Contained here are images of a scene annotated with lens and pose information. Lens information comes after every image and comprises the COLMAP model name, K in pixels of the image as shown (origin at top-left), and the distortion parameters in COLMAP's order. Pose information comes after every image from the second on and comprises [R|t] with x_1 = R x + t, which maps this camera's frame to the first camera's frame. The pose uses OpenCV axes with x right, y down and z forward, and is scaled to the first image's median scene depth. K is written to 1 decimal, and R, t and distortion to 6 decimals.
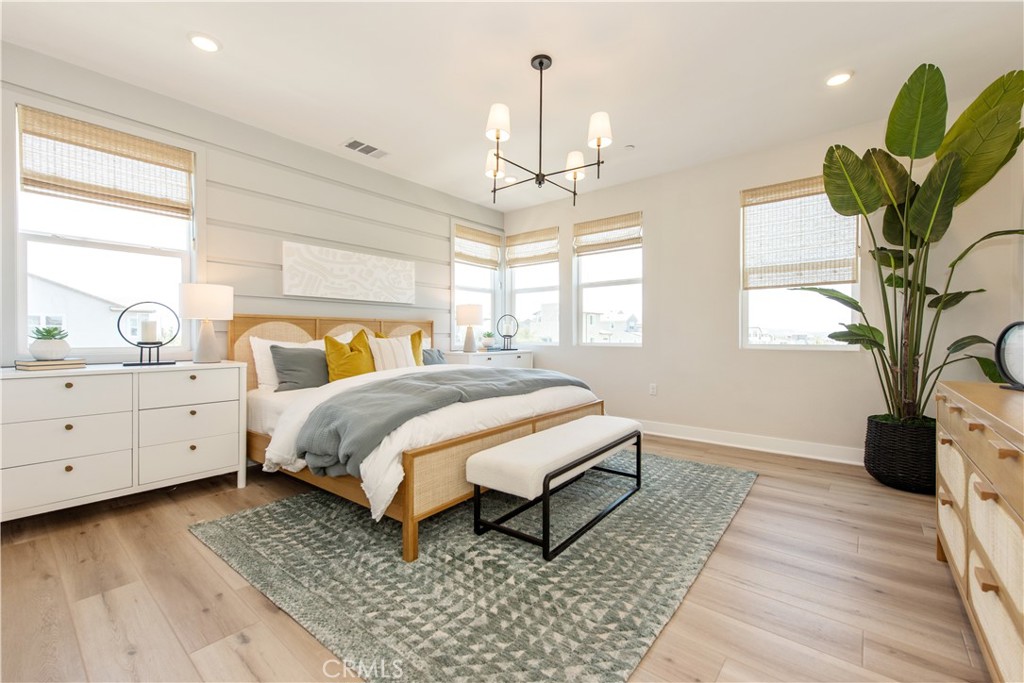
lens RADIAL K [[424.3, 0, 512.0], [0, 424.3, 341.5], [0, 0, 1]] dist [0.006753, -0.000614]
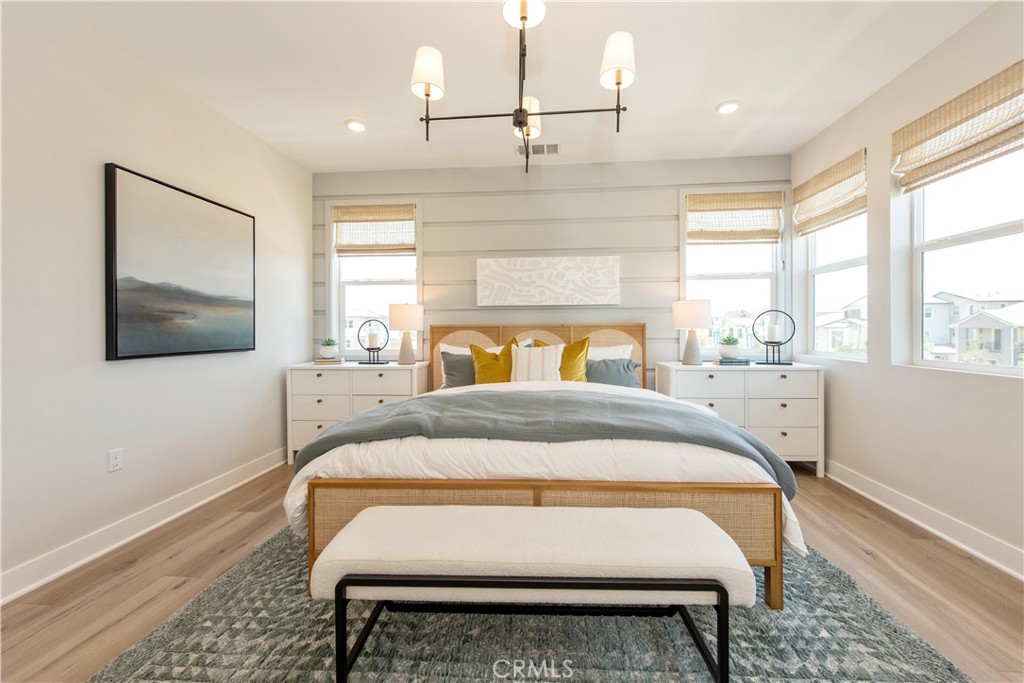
lens RADIAL K [[408.7, 0, 512.6], [0, 408.7, 334.2], [0, 0, 1]] dist [0.003880, -0.000541]
pose [[0.571144, 0.004540, -0.820837, 0.380033], [-0.004597, 0.999987, 0.002332, -0.035071], [0.820837, 0.002442, 0.571157, 0.420030]]
